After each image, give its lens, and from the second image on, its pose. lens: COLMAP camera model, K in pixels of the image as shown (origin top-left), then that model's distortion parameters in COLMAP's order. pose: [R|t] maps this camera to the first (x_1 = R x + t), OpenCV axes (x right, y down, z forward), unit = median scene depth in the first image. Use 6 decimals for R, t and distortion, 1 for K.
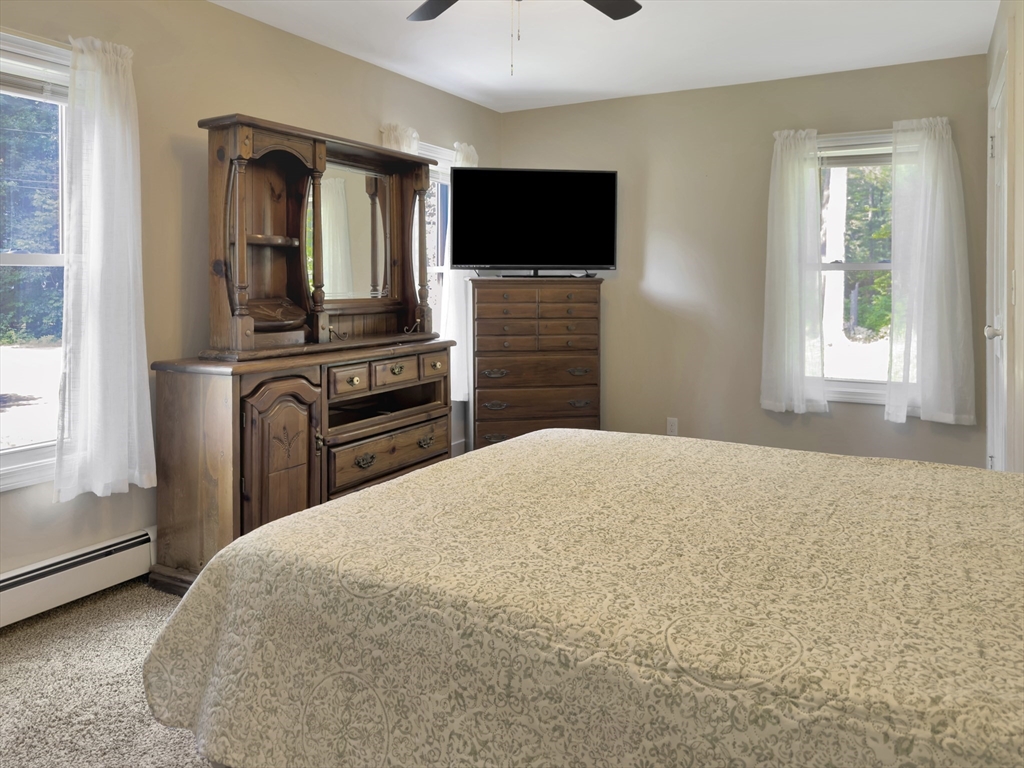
lens RADIAL K [[731.8, 0, 512.0], [0, 731.8, 384.0], [0, 0, 1]] dist [-0.012559, -0.001823]
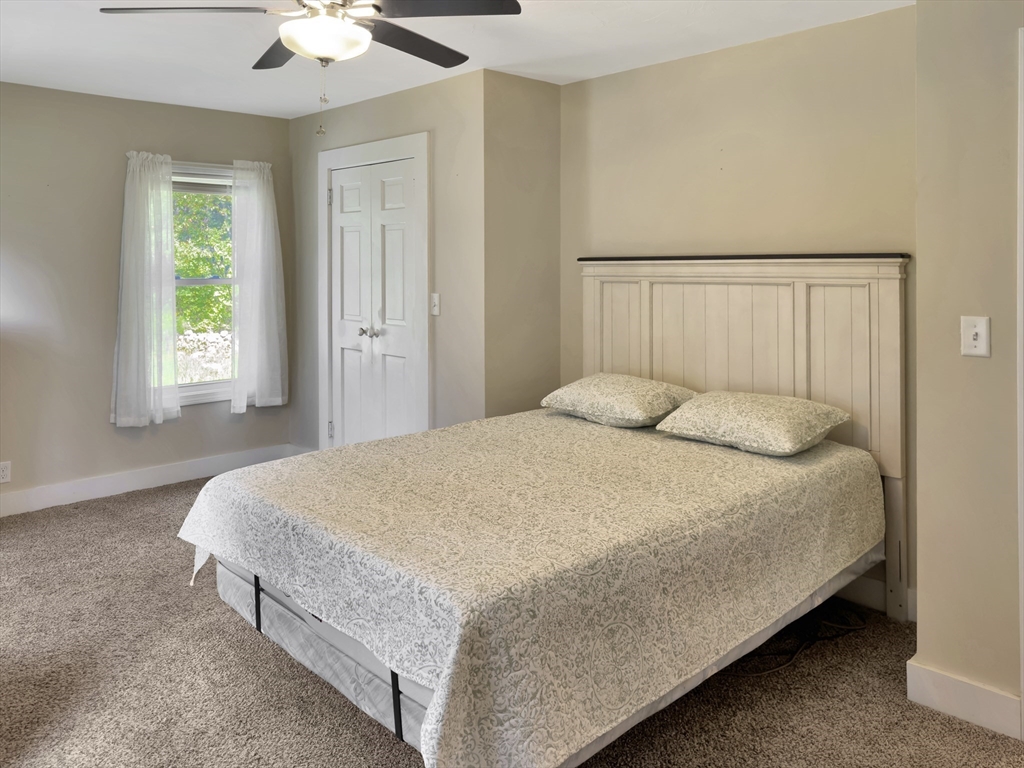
lens RADIAL K [[764.3, 0, 509.1], [0, 764.3, 343.5], [0, 0, 1]] dist [-0.005604, -0.001136]
pose [[0.323551, -0.105132, 0.940352, -1.530149], [0.135990, 0.988657, 0.063742, -0.250549], [-0.936387, 0.107255, 0.334178, 0.593250]]
